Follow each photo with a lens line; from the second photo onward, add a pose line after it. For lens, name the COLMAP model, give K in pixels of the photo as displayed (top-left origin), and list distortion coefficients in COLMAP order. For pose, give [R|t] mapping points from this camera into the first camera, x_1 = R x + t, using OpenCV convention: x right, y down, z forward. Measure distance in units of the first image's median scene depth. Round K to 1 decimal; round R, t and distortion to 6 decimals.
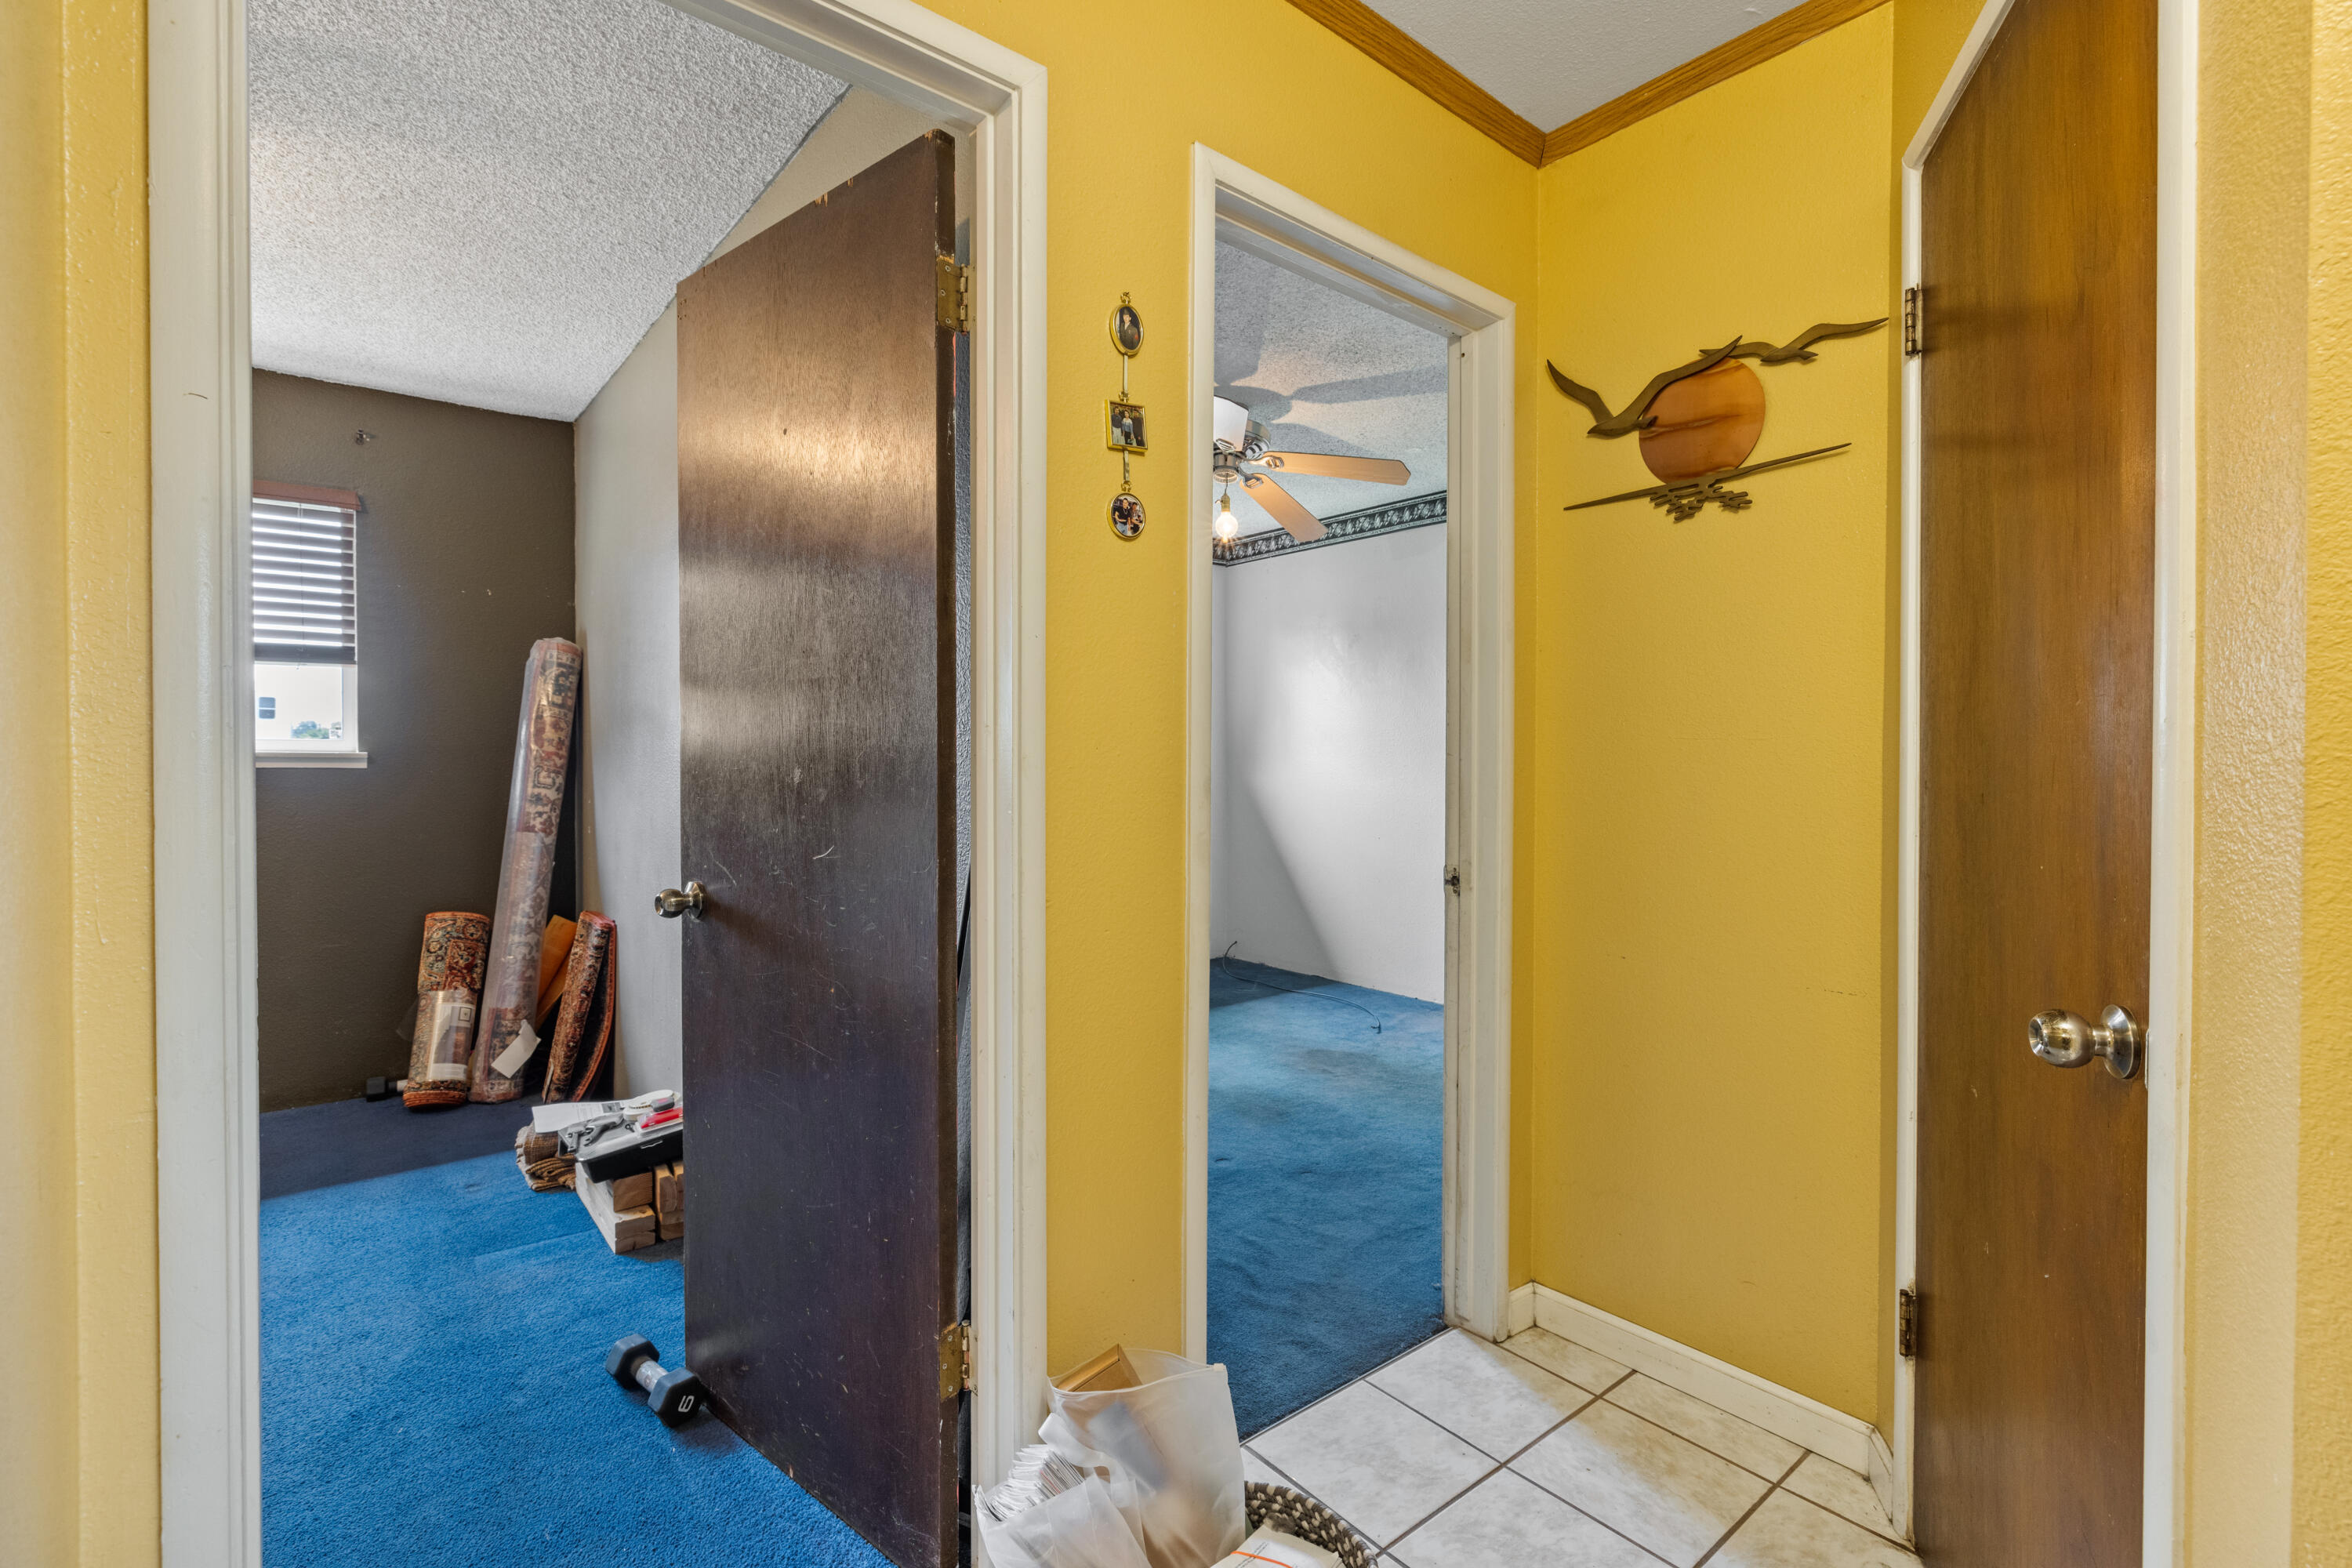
lens RADIAL K [[1066.5, 0, 1176.7], [0, 1066.5, 777.5], [0, 0, 1]] dist [0.000154, 0.000003]
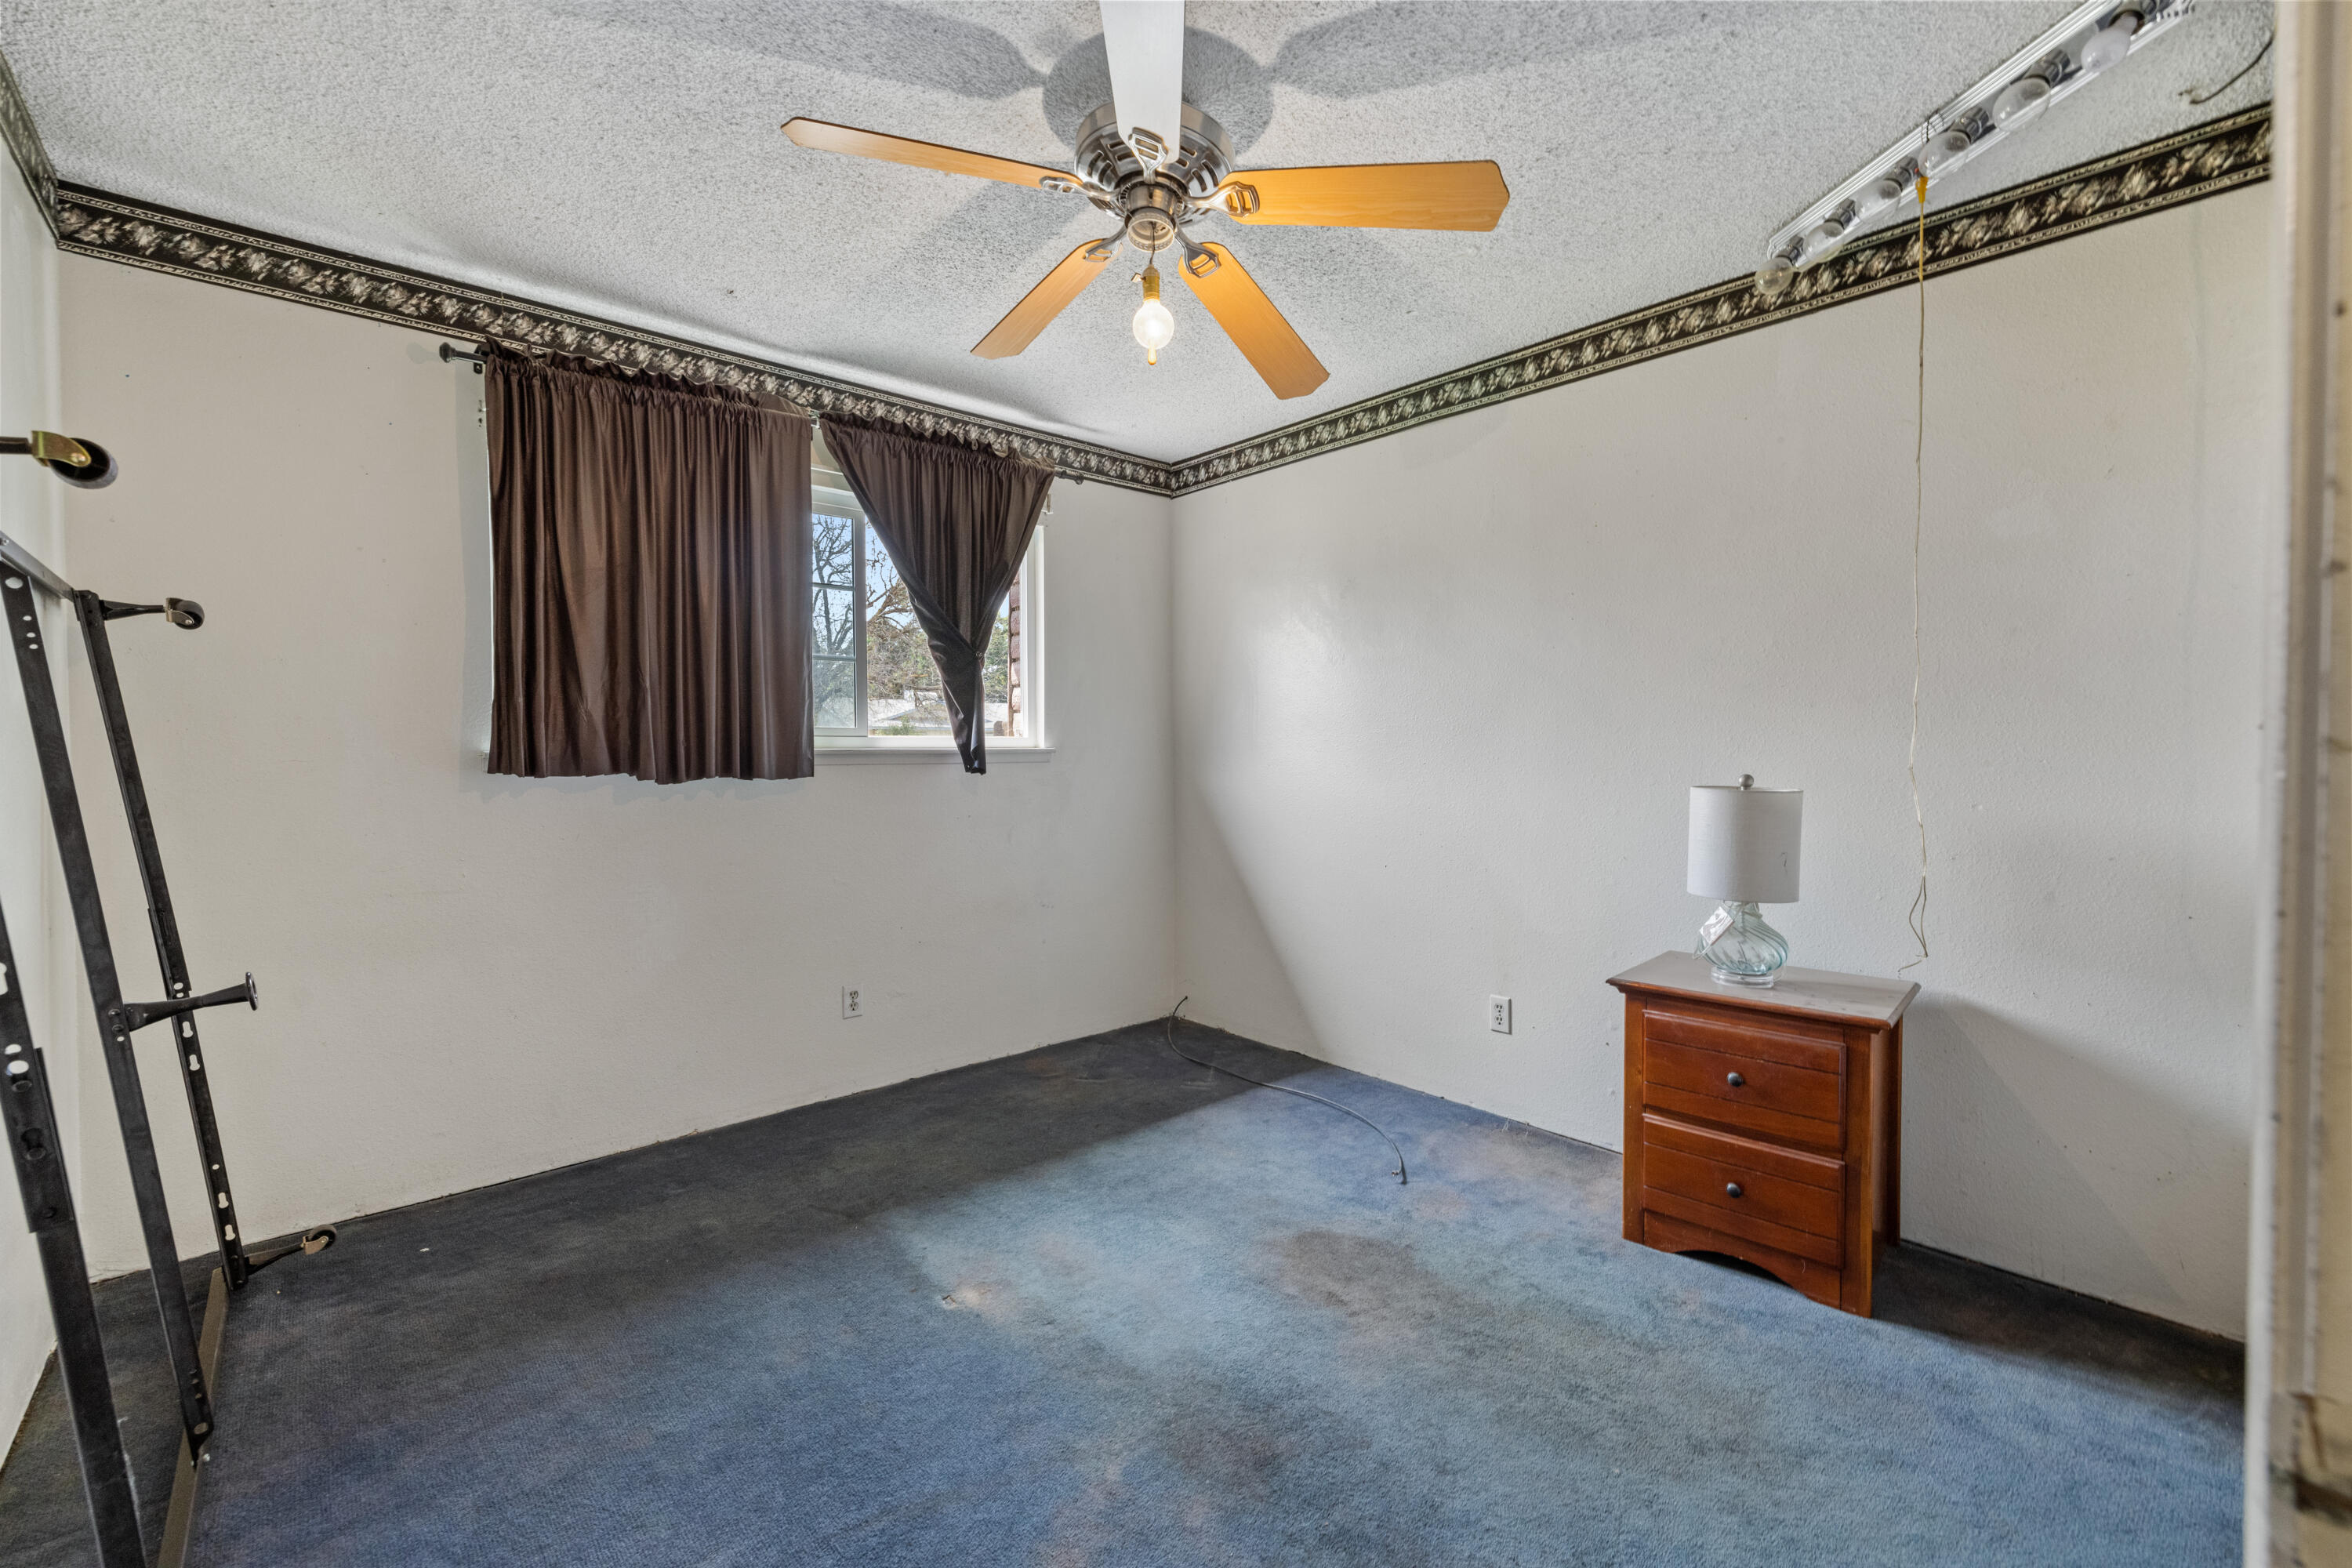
lens RADIAL K [[983.2, 0, 1177.6], [0, 983.2, 783.3], [0, 0, 1]] dist [0.001527, -0.000794]
pose [[0.999295, -0.005329, 0.037166, 0.036254], [0.004865, 0.999909, 0.012585, -0.009236], [-0.037230, -0.012396, 0.999230, 0.459316]]
